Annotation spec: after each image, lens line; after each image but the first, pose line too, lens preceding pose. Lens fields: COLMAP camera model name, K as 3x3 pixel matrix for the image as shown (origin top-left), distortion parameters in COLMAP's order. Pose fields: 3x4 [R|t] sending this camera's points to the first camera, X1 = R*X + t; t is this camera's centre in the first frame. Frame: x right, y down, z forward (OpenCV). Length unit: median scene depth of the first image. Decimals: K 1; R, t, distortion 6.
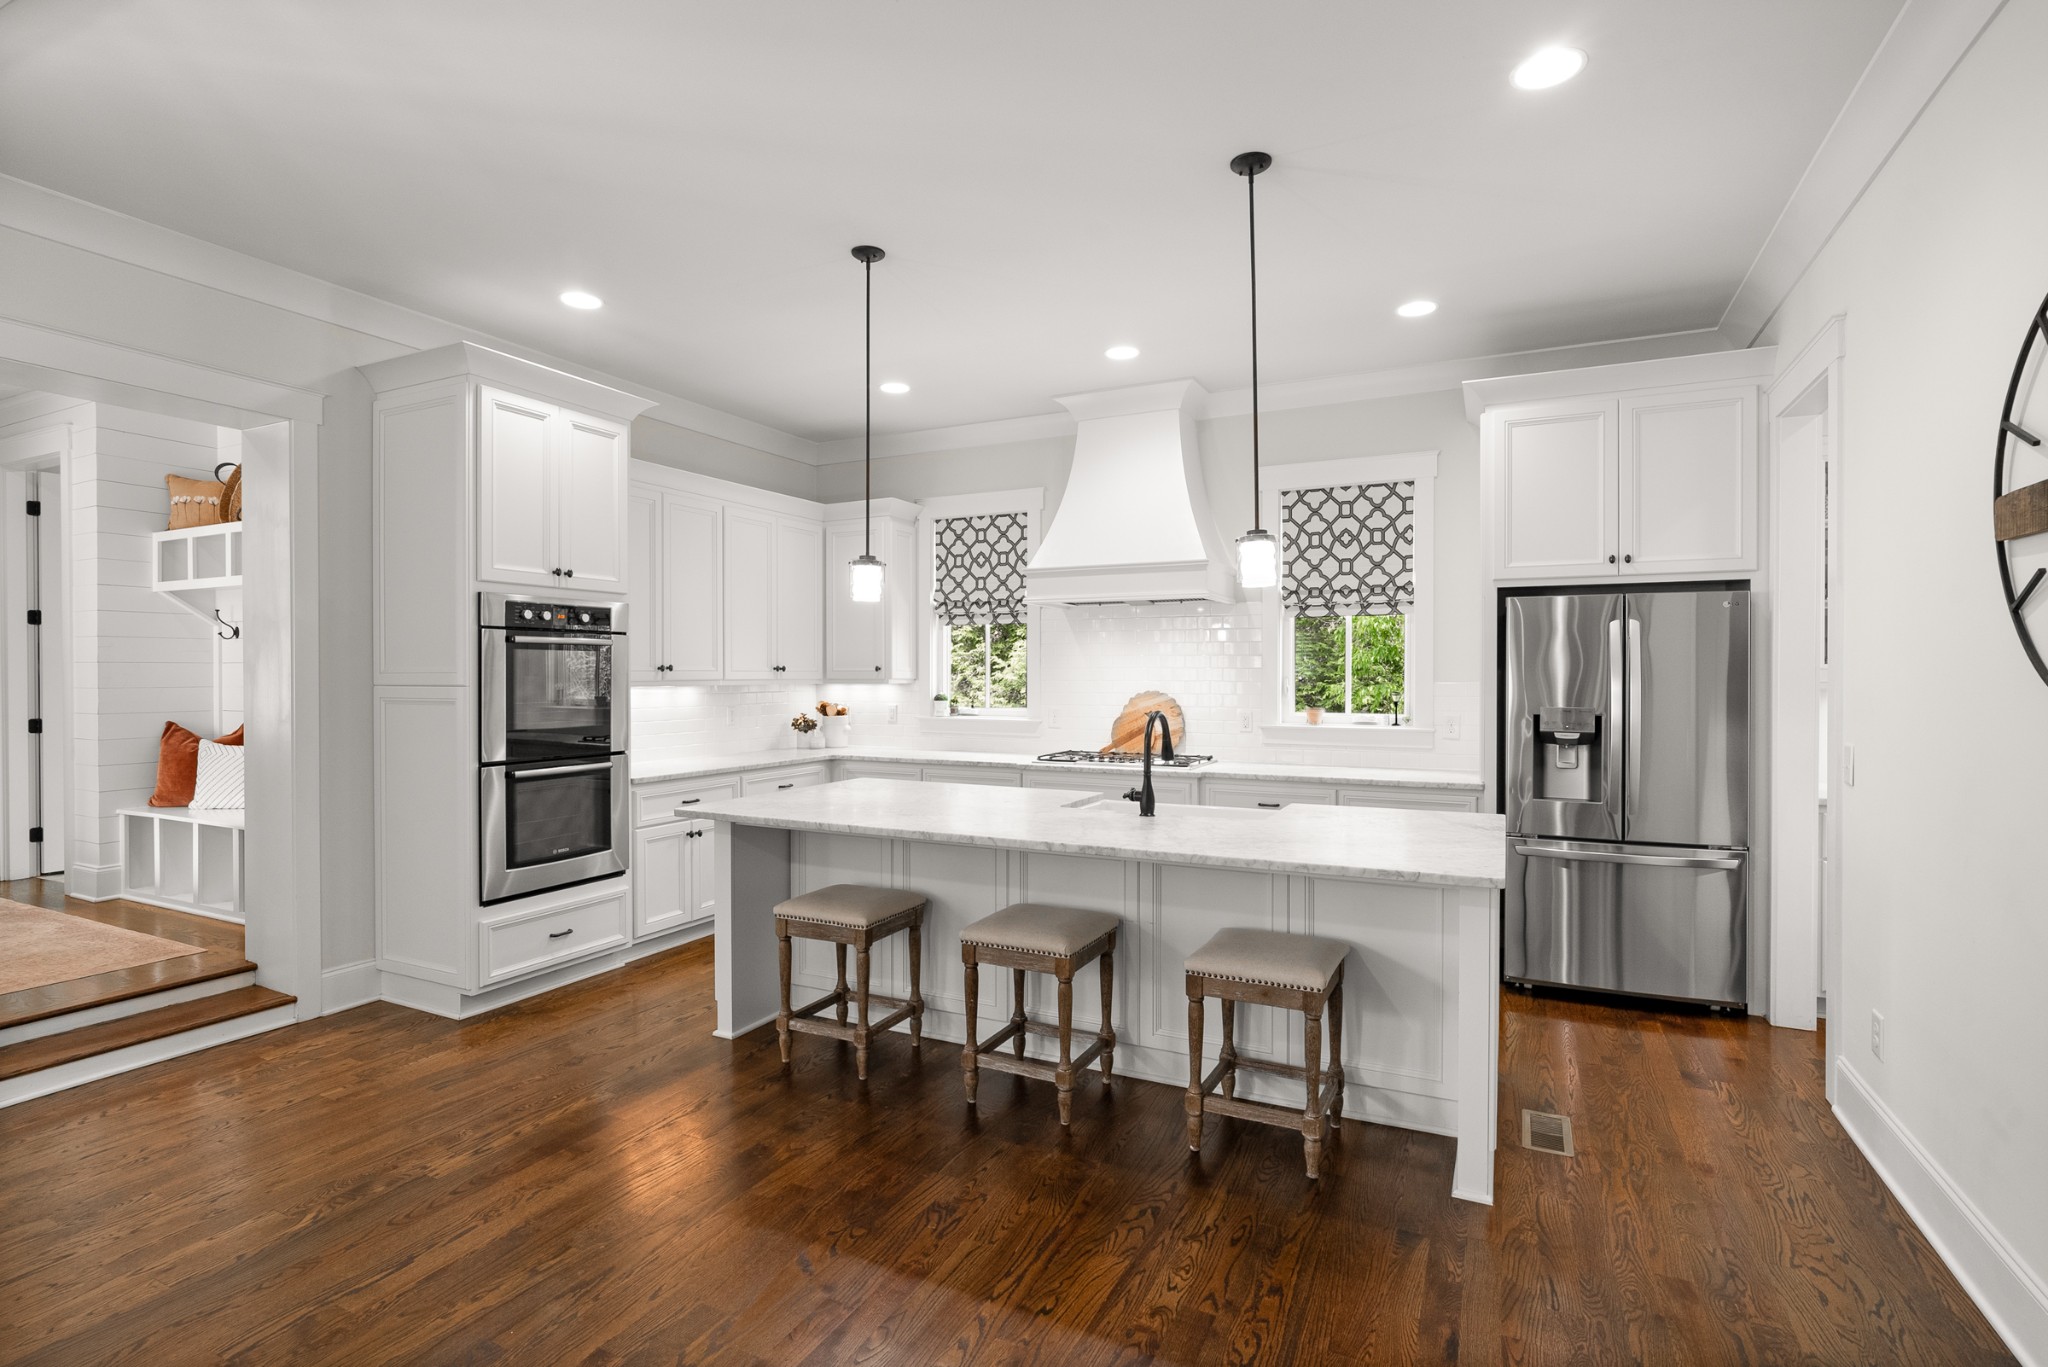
lens RADIAL K [[975.5, 0, 1034.4], [0, 975.5, 680.8], [0, 0, 1]] dist [-0.006982, -0.000513]
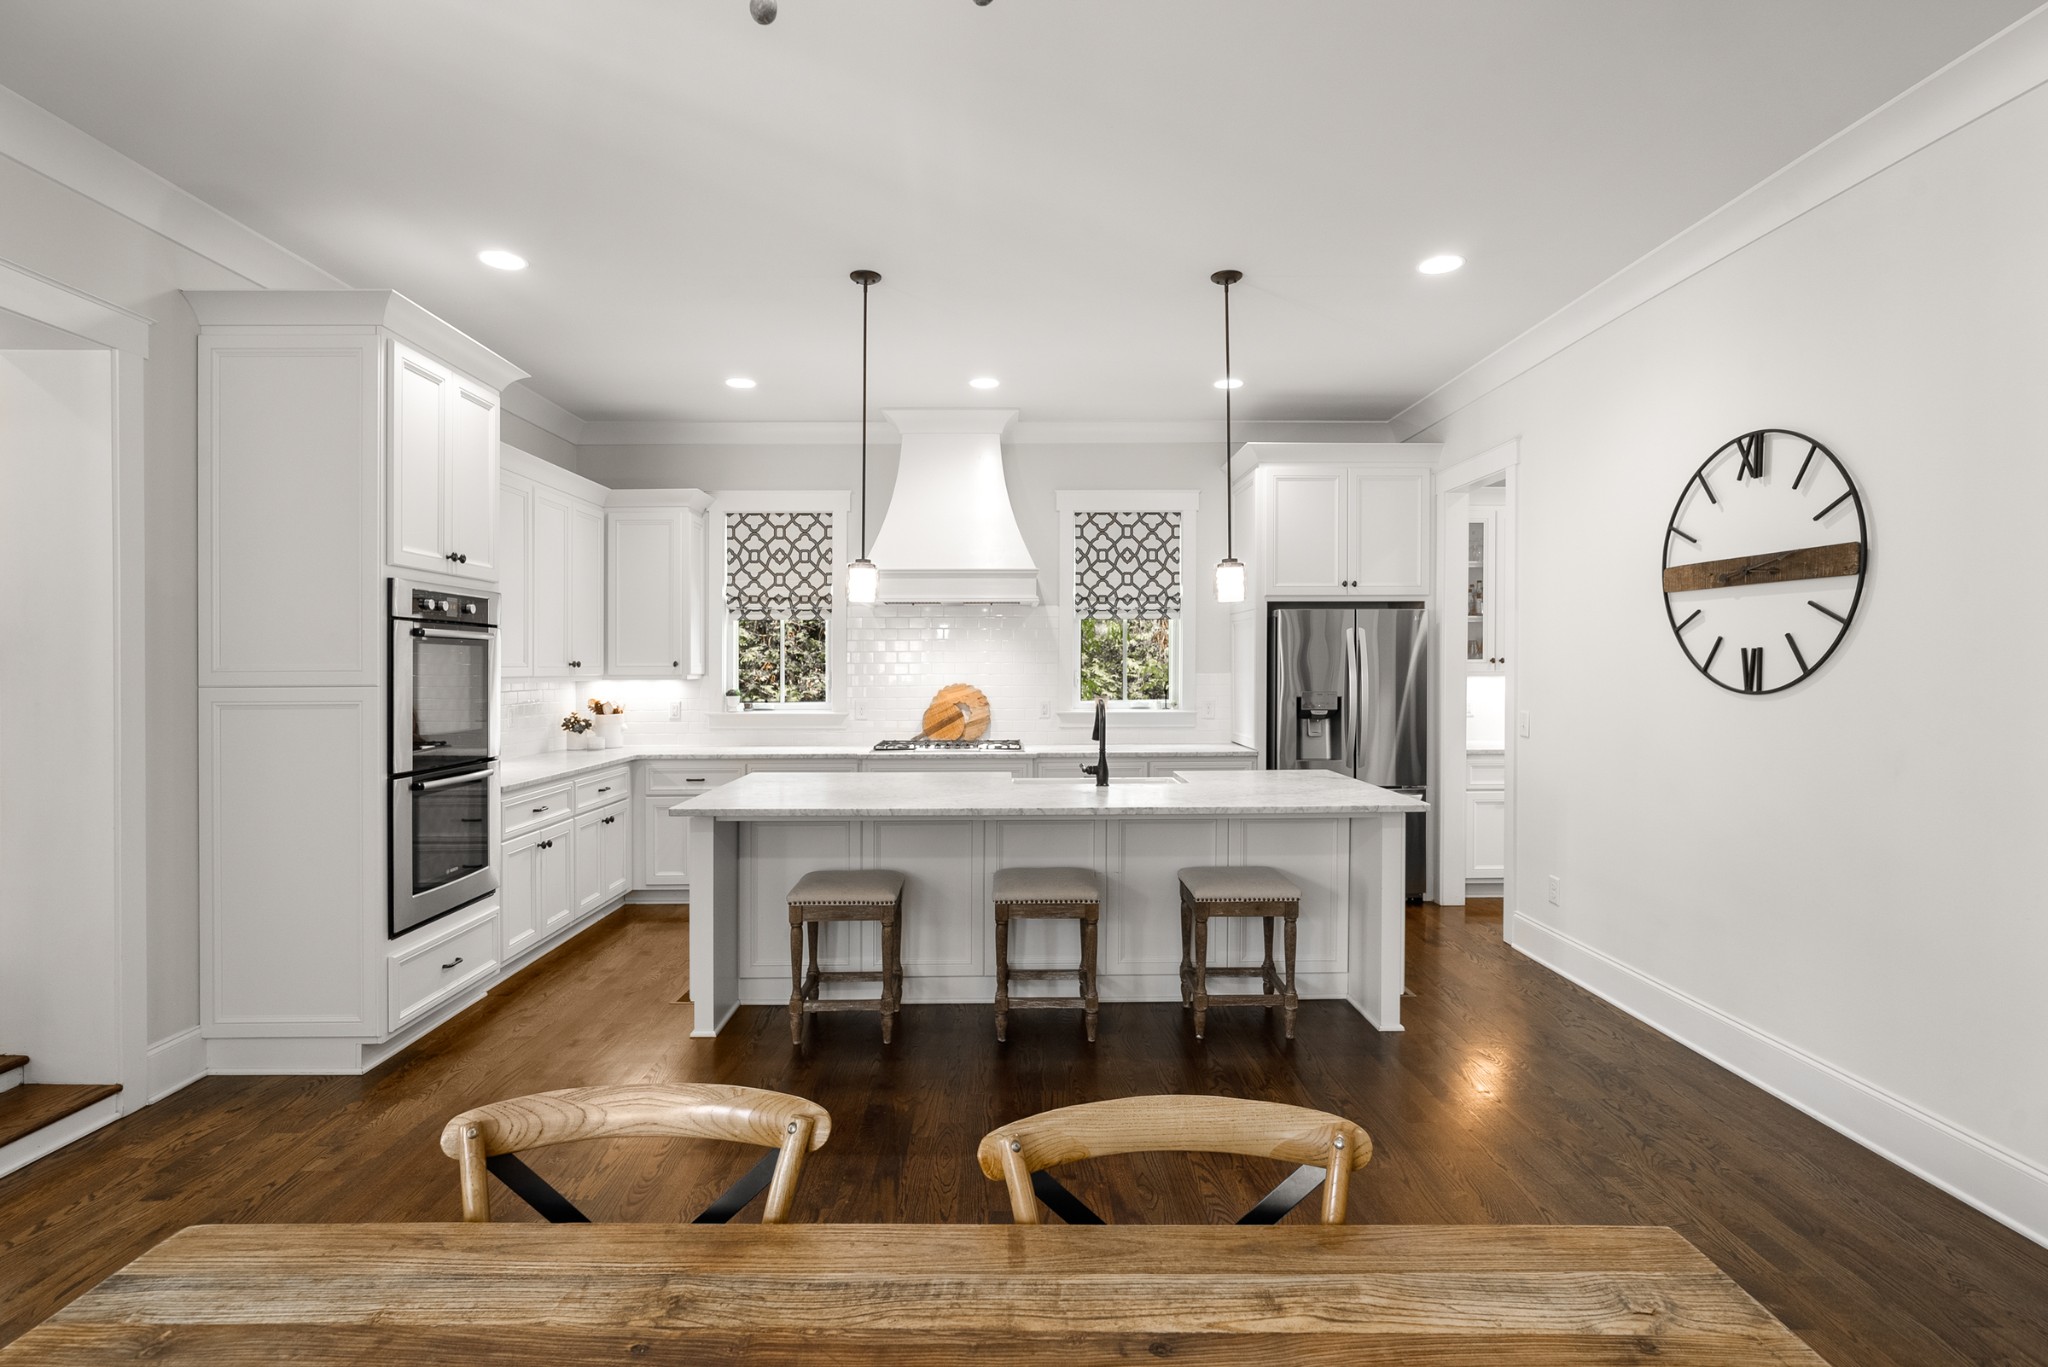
lens RADIAL K [[987.1, 0, 1015.4], [0, 987.1, 677.7], [0, 0, 1]] dist [-0.003476, -0.001235]
pose [[0.891056, -0.009012, 0.453804, -0.376167], [0.007280, 0.999958, 0.005563, -0.002279], [-0.453835, -0.001653, 0.891084, -0.030242]]
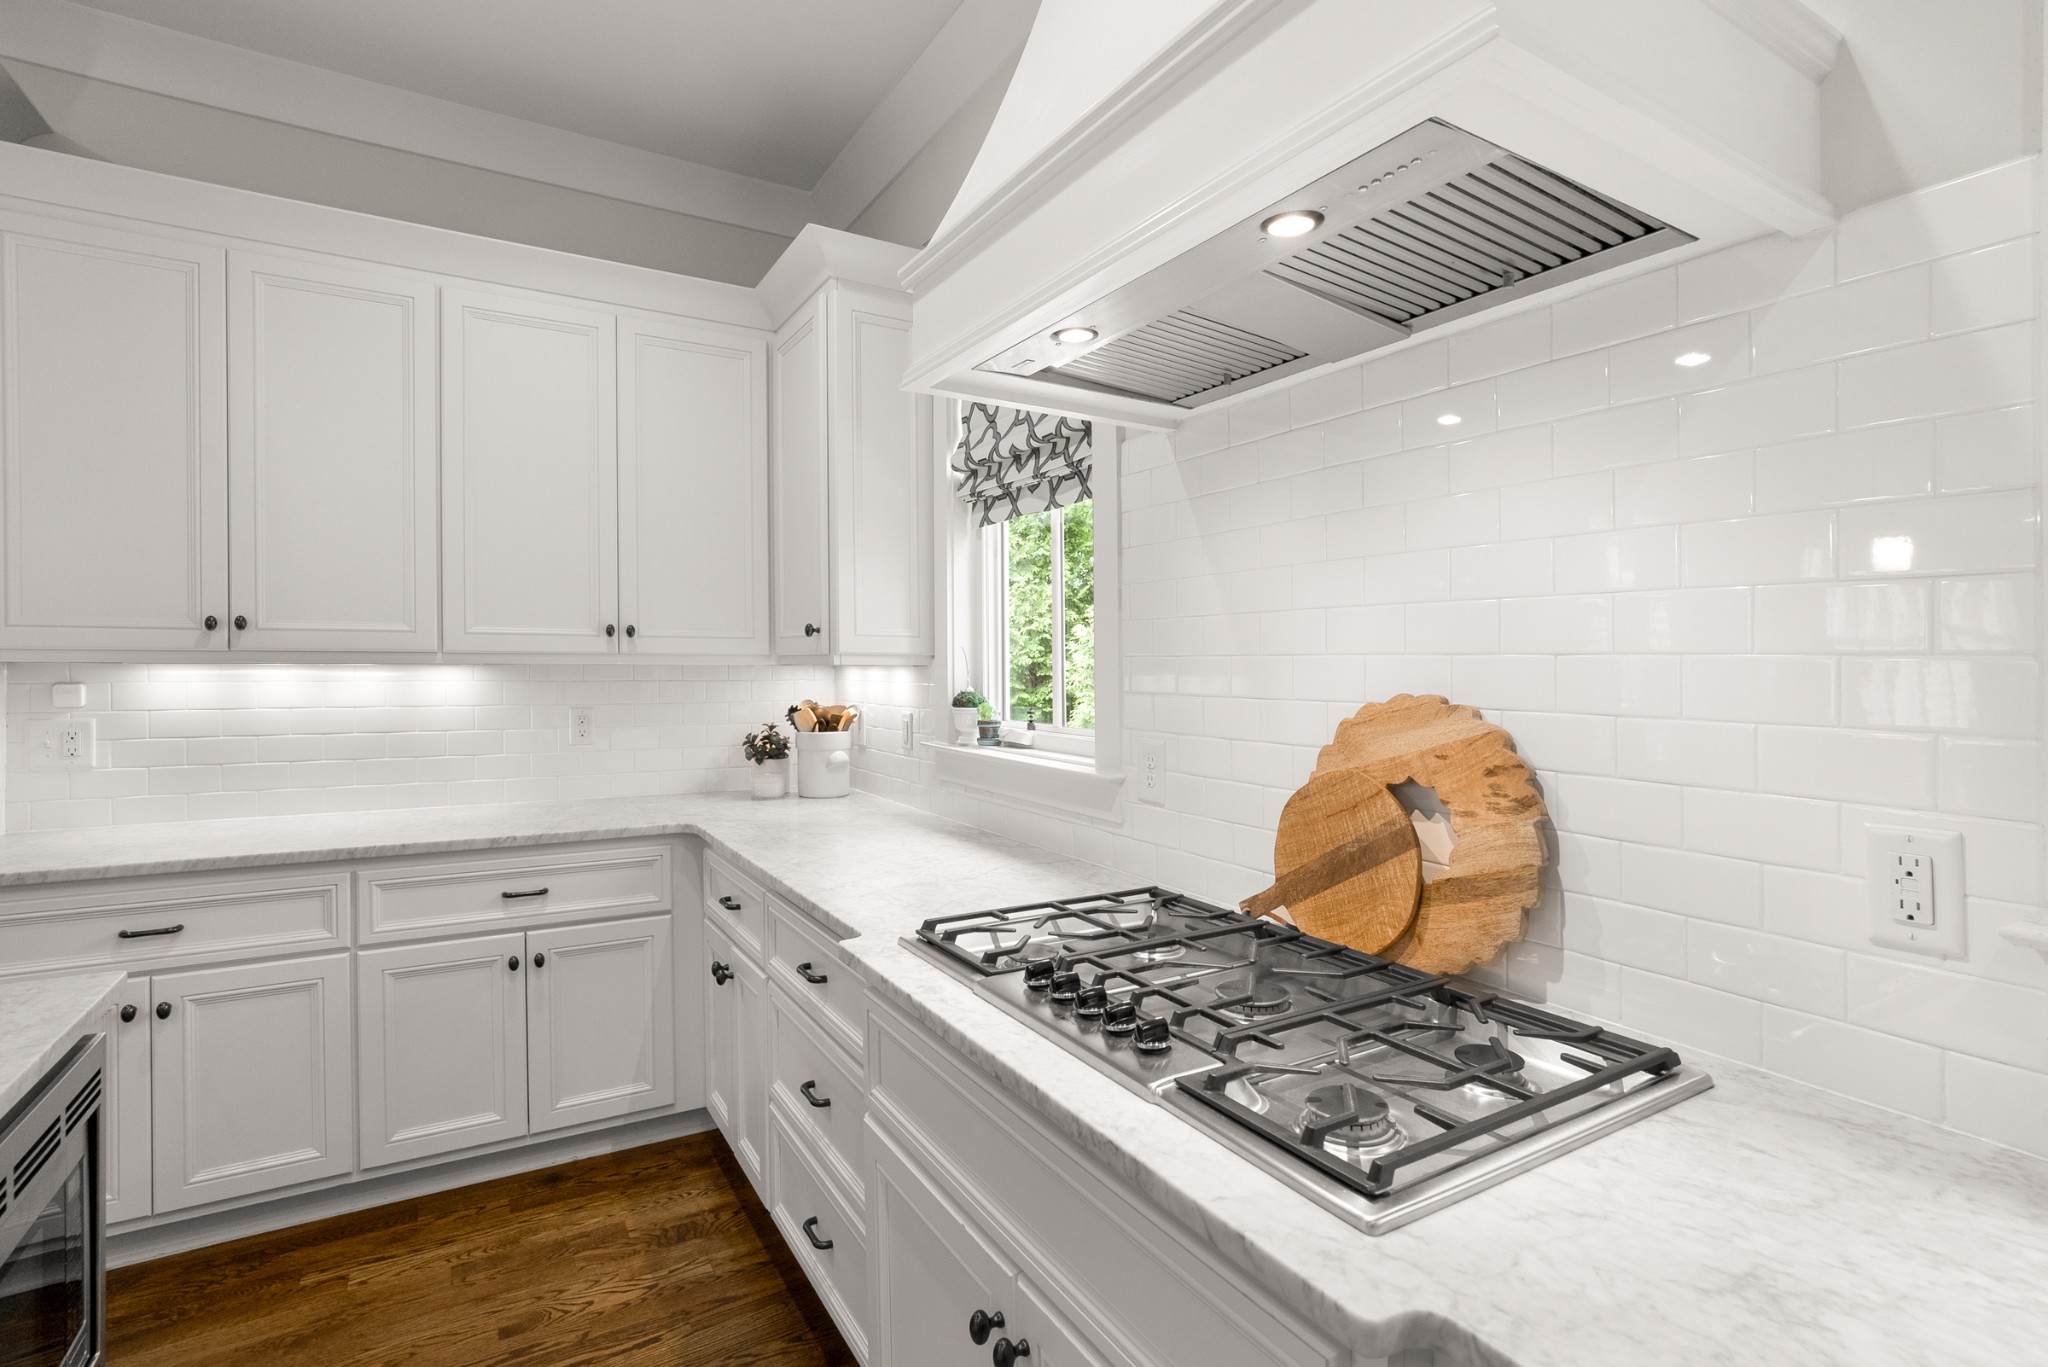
lens RADIAL K [[987.1, 0, 1015.4], [0, 987.1, 677.7], [0, 0, 1]] dist [-0.003476, -0.001235]
pose [[0.838994, 0.013352, -0.543977, 0.192531], [-0.011874, 0.999910, 0.006228, 0.006099], [0.544011, 0.001234, 0.839077, 0.833217]]
